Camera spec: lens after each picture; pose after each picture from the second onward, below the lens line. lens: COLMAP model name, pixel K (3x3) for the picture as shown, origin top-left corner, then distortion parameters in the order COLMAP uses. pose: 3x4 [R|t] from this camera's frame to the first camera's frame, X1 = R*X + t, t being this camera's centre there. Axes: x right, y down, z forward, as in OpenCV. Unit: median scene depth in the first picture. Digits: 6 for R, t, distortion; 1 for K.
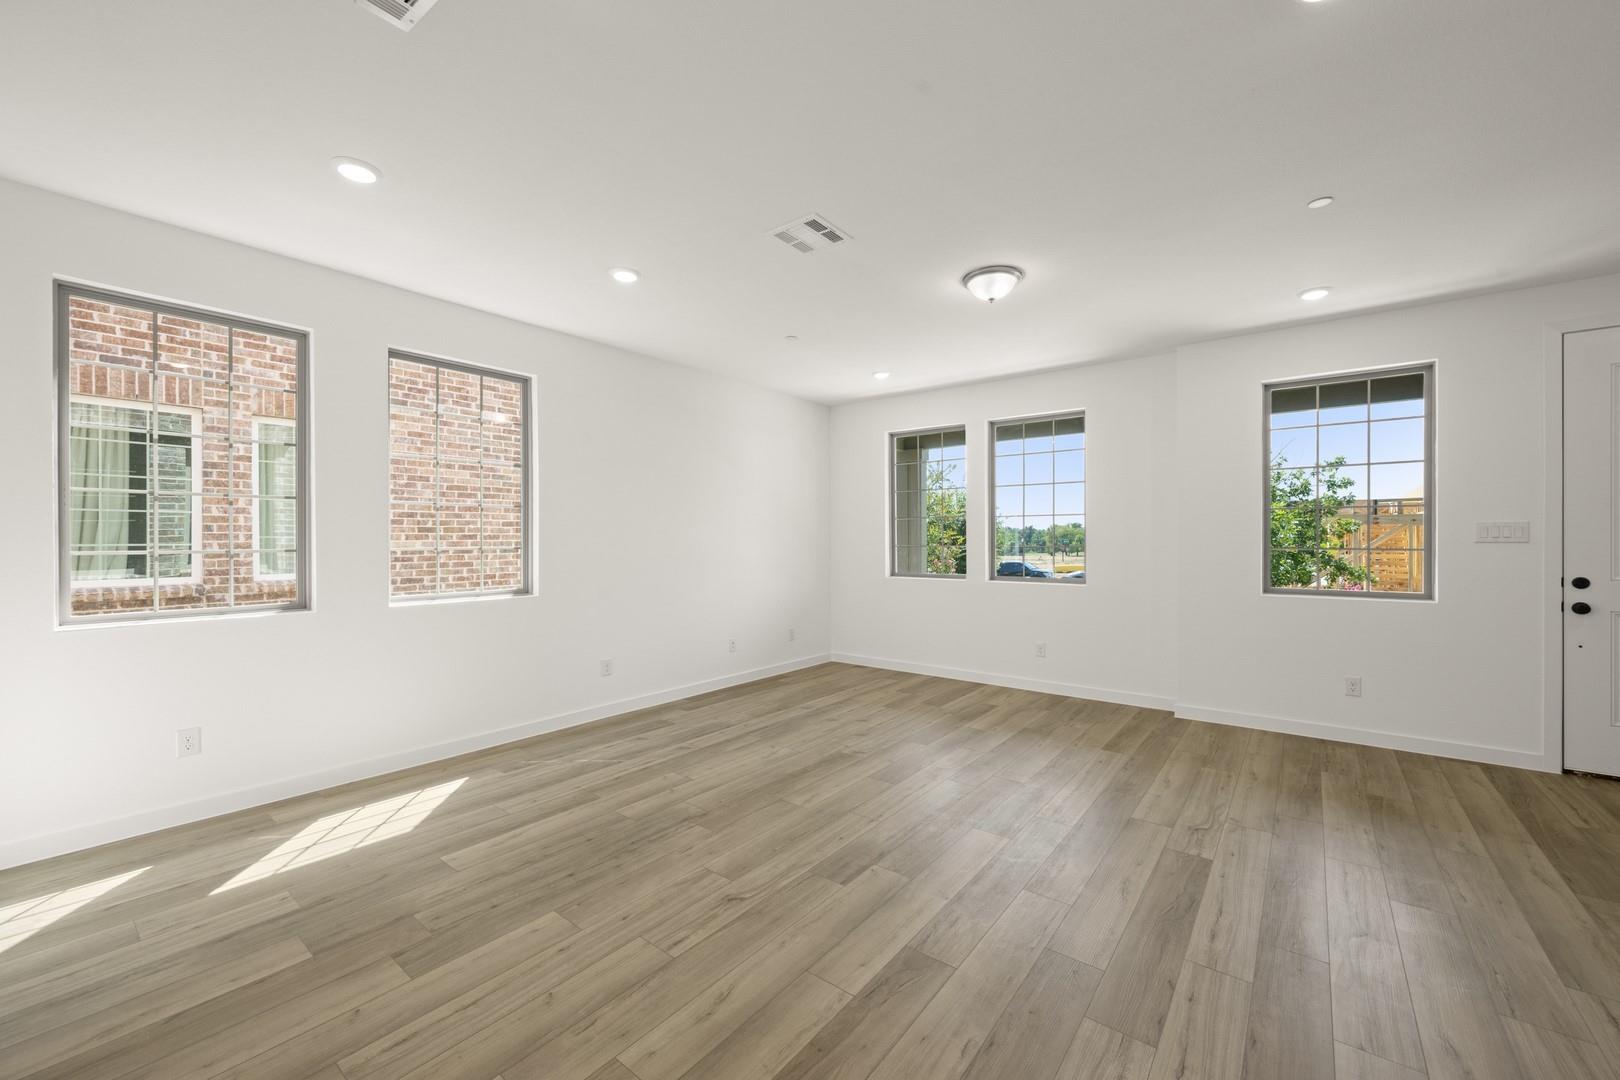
lens RADIAL K [[632.8, 0, 812.9], [0, 632.8, 541.2], [0, 0, 1]] dist [-0.001104, -0.000082]
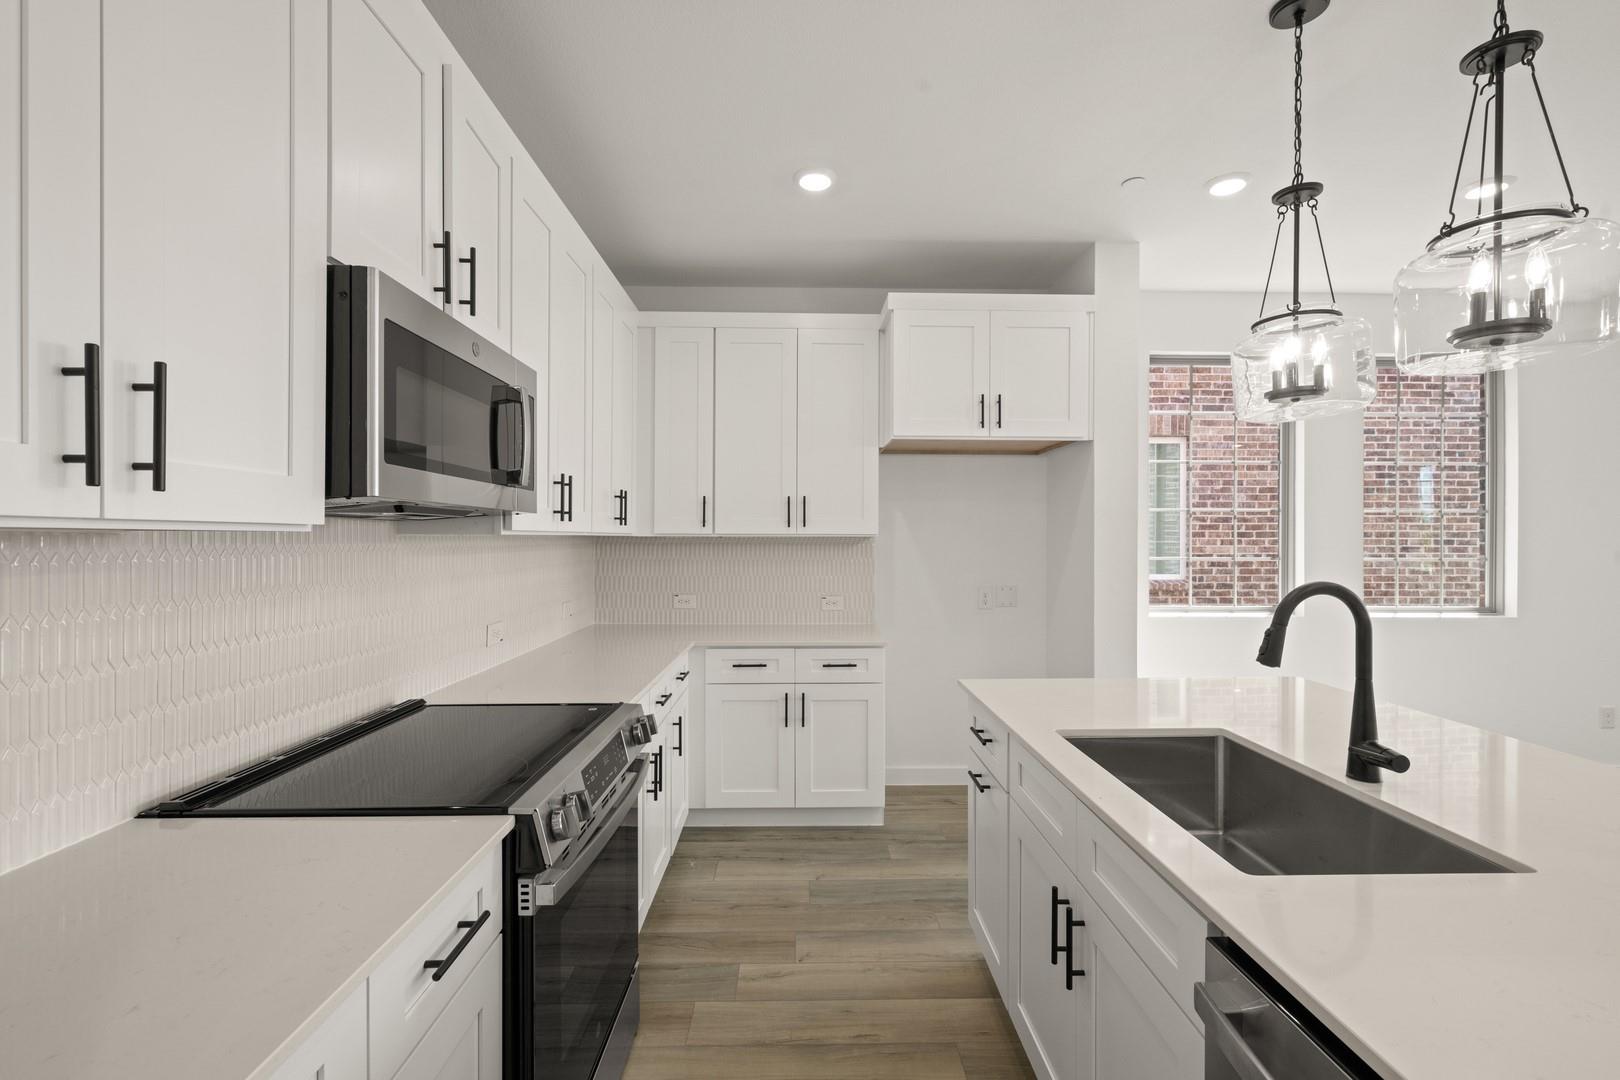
lens RADIAL K [[697.0, 0, 812.6], [0, 697.0, 539.3], [0, 0, 1]] dist [0.000774, -0.000028]
pose [[0.632784, 0.004881, -0.774313, -0.355810], [-0.006712, 0.999977, 0.000818, -0.013154], [0.774299, 0.004679, 0.632802, -0.352108]]
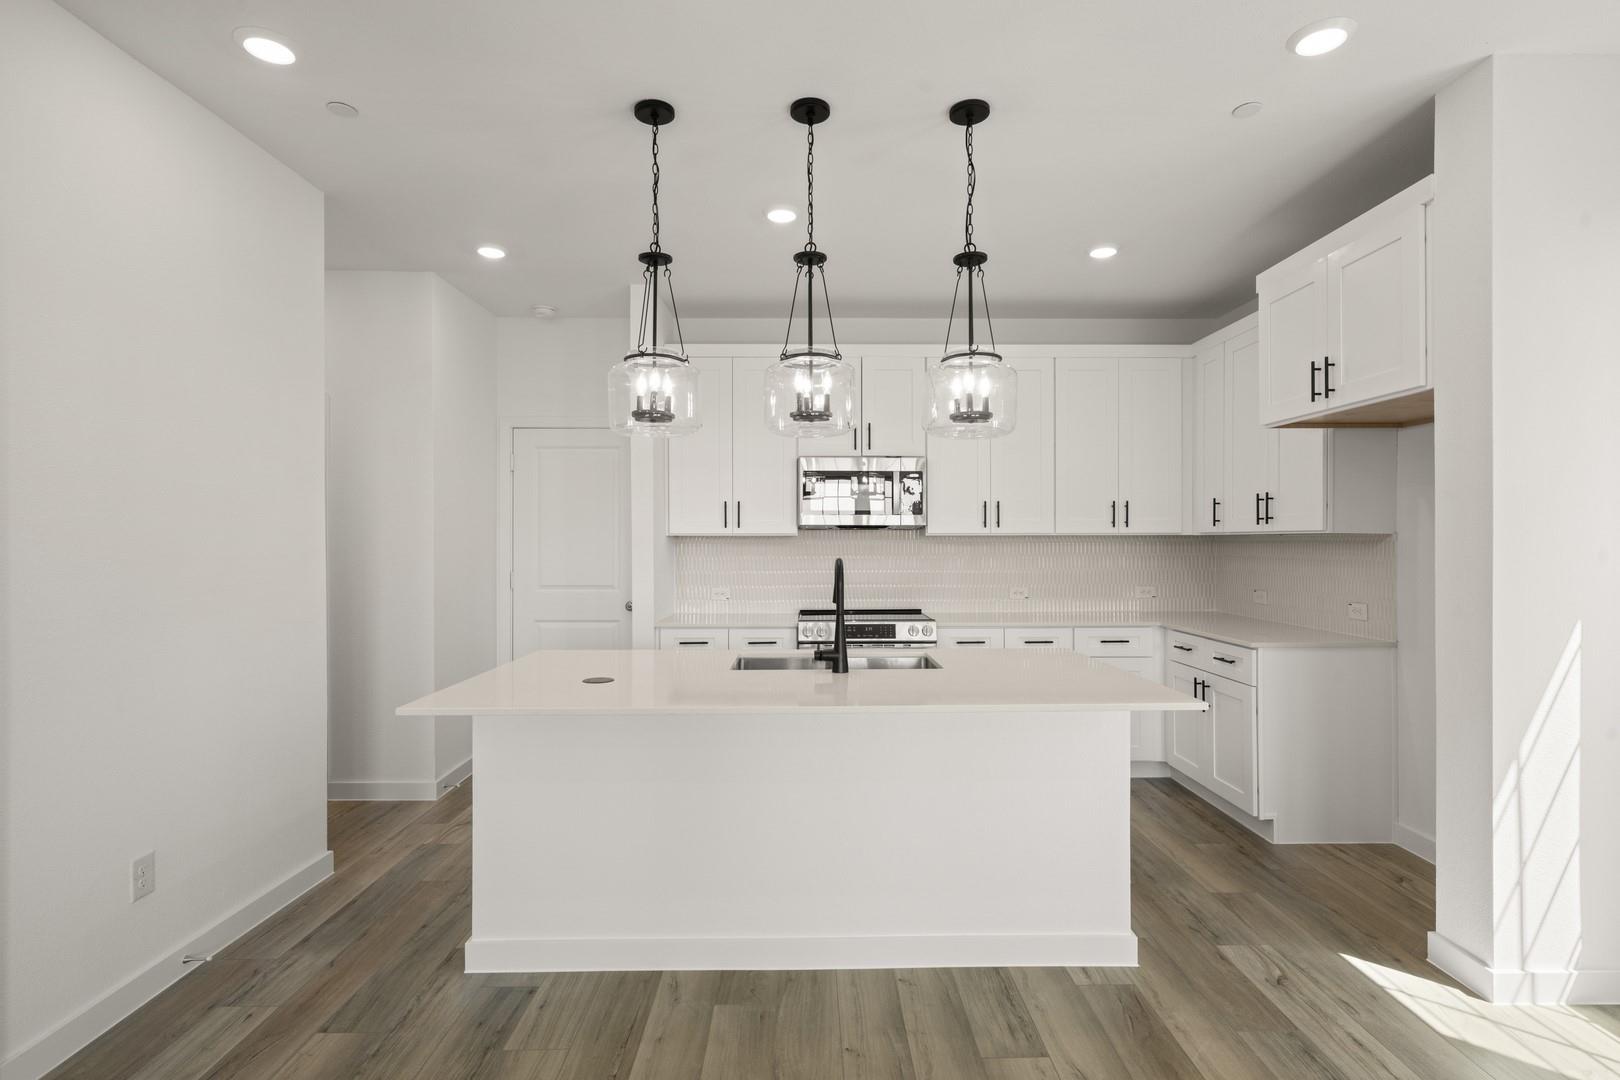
lens RADIAL K [[792.5, 0, 813.6], [0, 792.5, 539.4], [0, 0, 1]] dist [-0.000277, 0.000203]
pose [[-0.779271, 0.001355, -0.626685, 0.025973], [-0.000090, 0.999997, 0.002275, -0.010951], [0.626687, 0.001830, -0.779269, 0.673460]]
